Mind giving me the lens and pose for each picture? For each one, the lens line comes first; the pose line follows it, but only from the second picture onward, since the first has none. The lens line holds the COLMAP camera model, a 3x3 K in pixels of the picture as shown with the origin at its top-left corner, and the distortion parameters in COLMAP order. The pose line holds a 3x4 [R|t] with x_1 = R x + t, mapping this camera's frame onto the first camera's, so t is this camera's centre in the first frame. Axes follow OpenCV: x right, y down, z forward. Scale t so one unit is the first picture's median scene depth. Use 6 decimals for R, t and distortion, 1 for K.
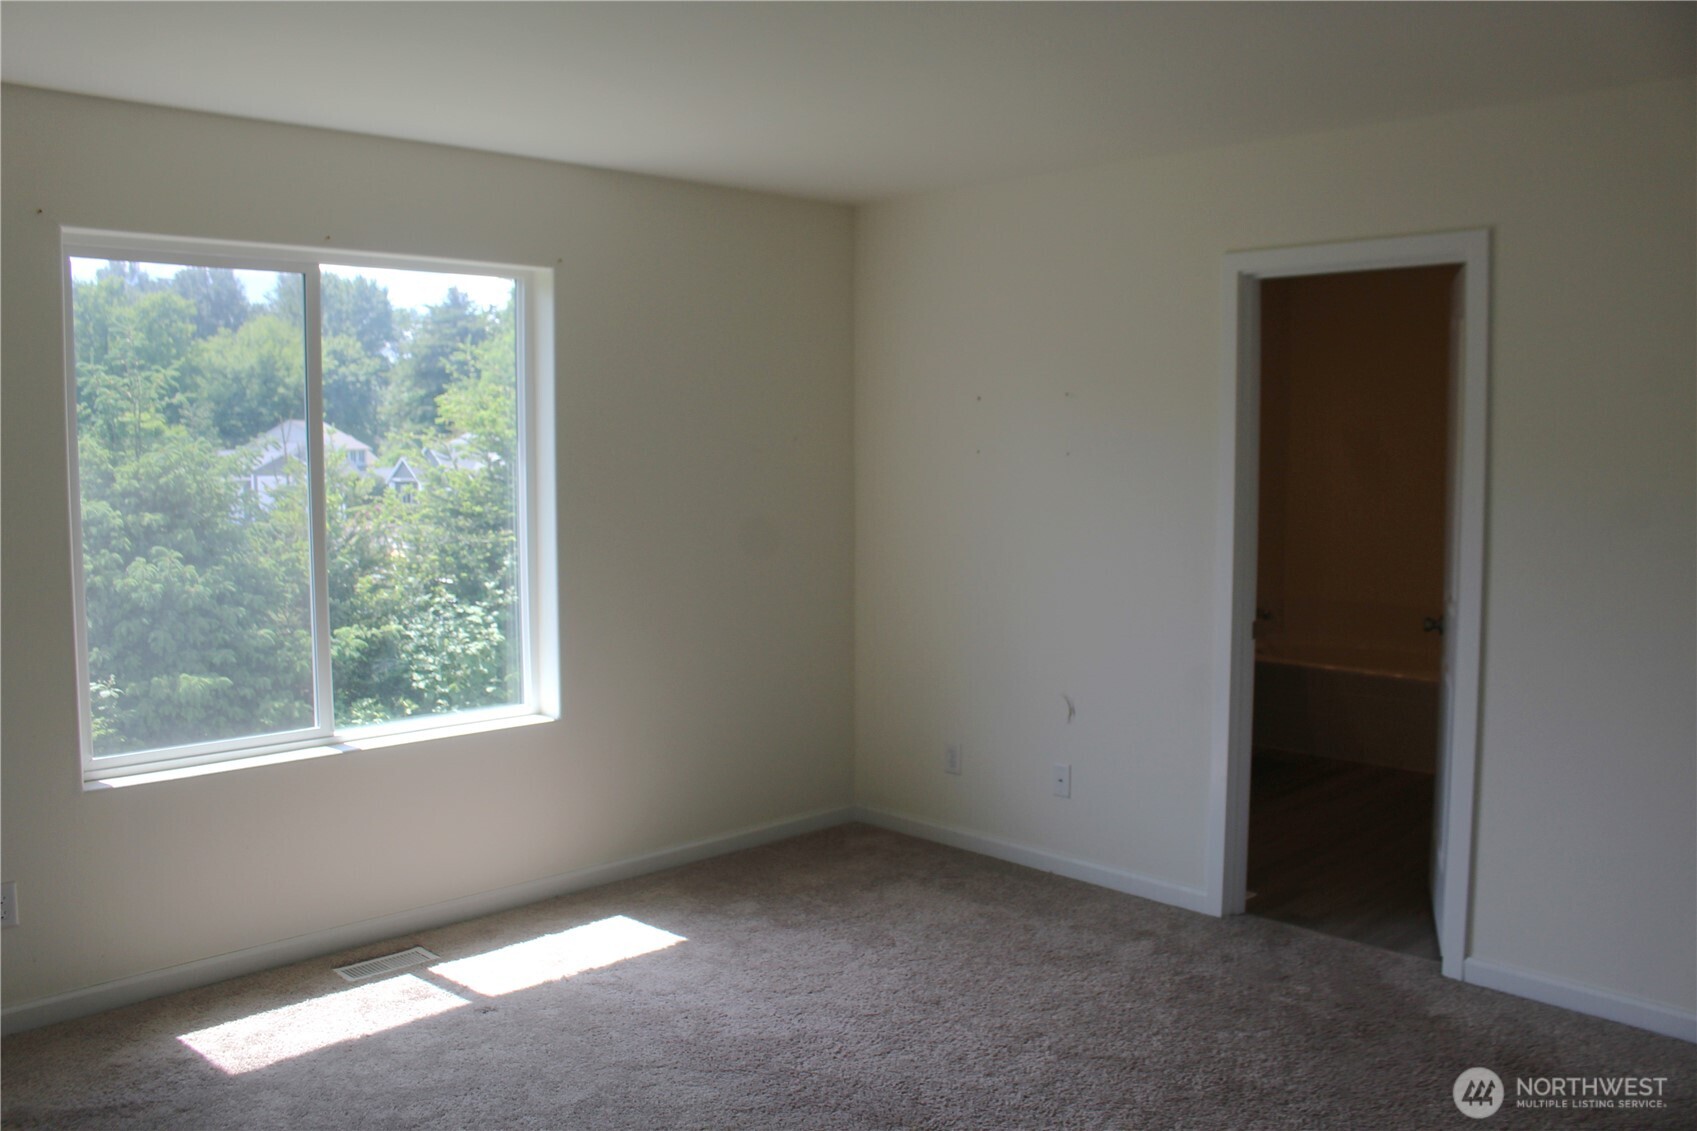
lens RADIAL K [[1466.6, 0, 848.5], [0, 1466.6, 565.5], [0, 0, 1]] dist [-0.121359, 0.089207]
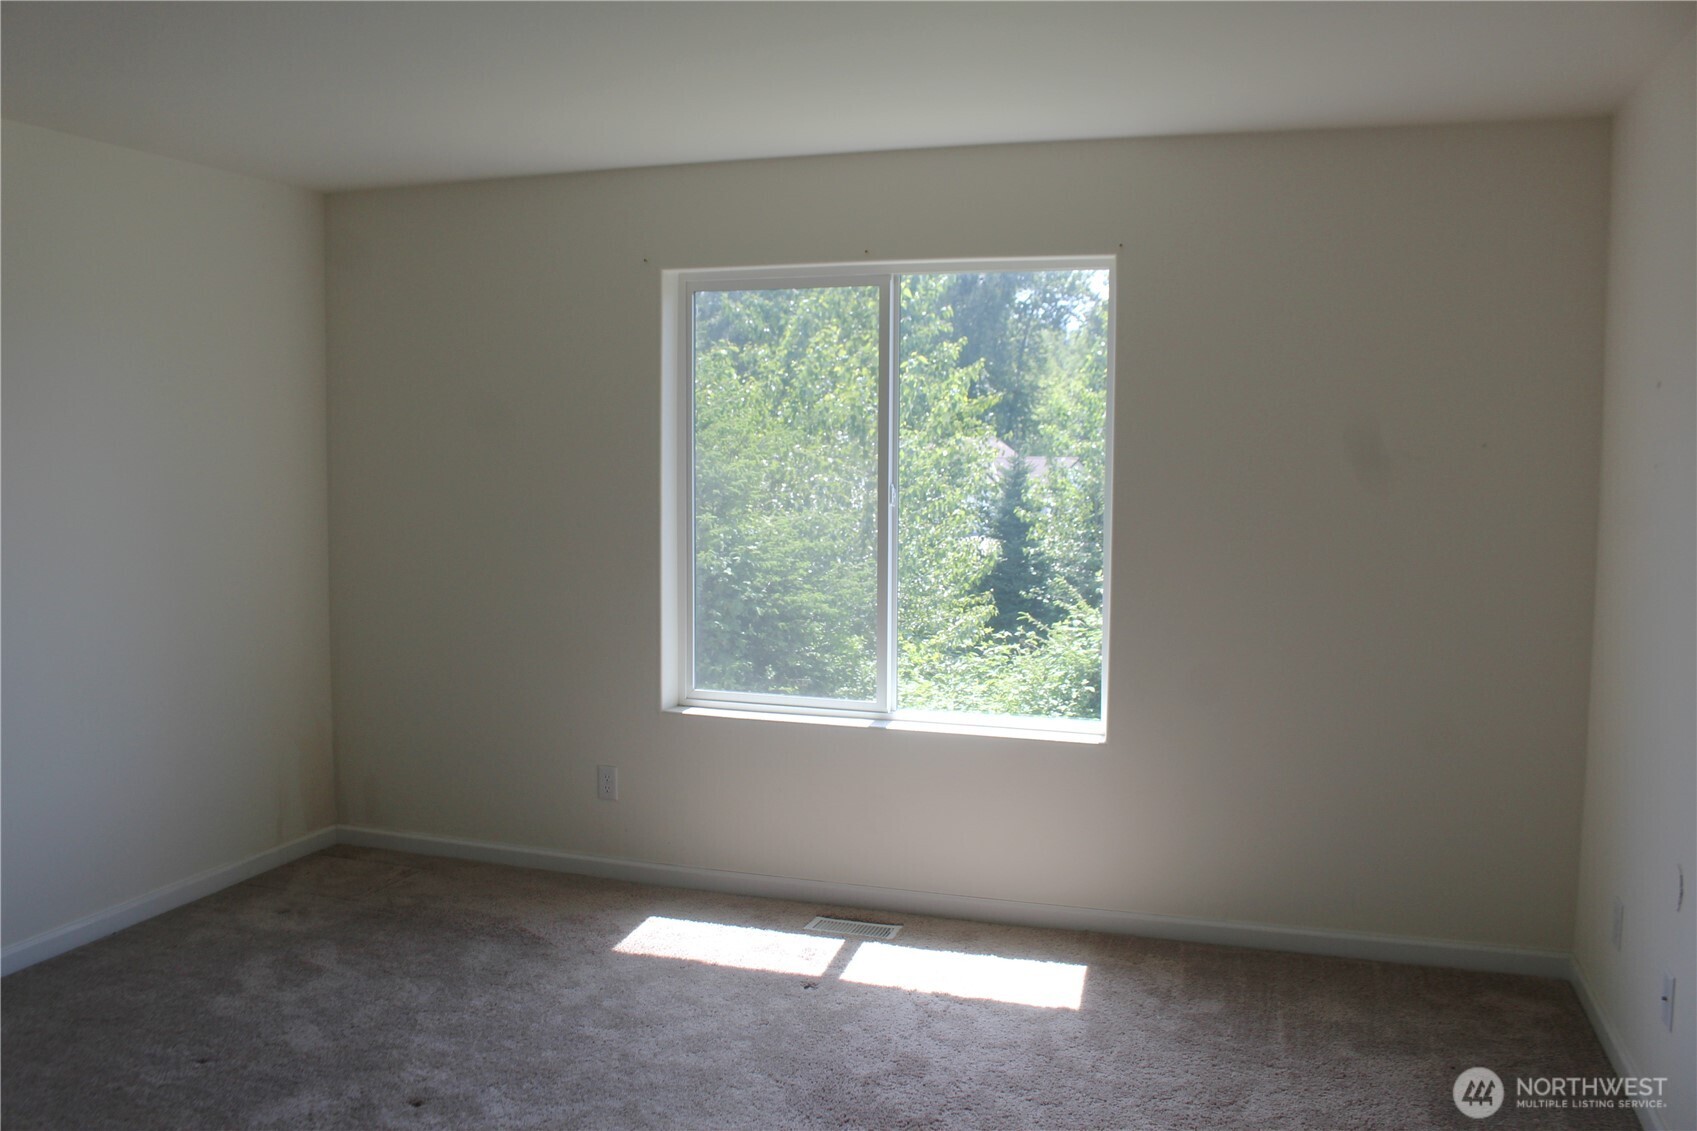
lens RADIAL K [[1466.6, 0, 848.5], [0, 1466.6, 565.5], [0, 0, 1]] dist [-0.121359, 0.089207]
pose [[0.442663, 0.079779, -0.893132, 0.610886], [-0.082511, 0.995432, 0.048022, -0.042323], [0.892884, 0.052435, 0.447223, 0.487658]]
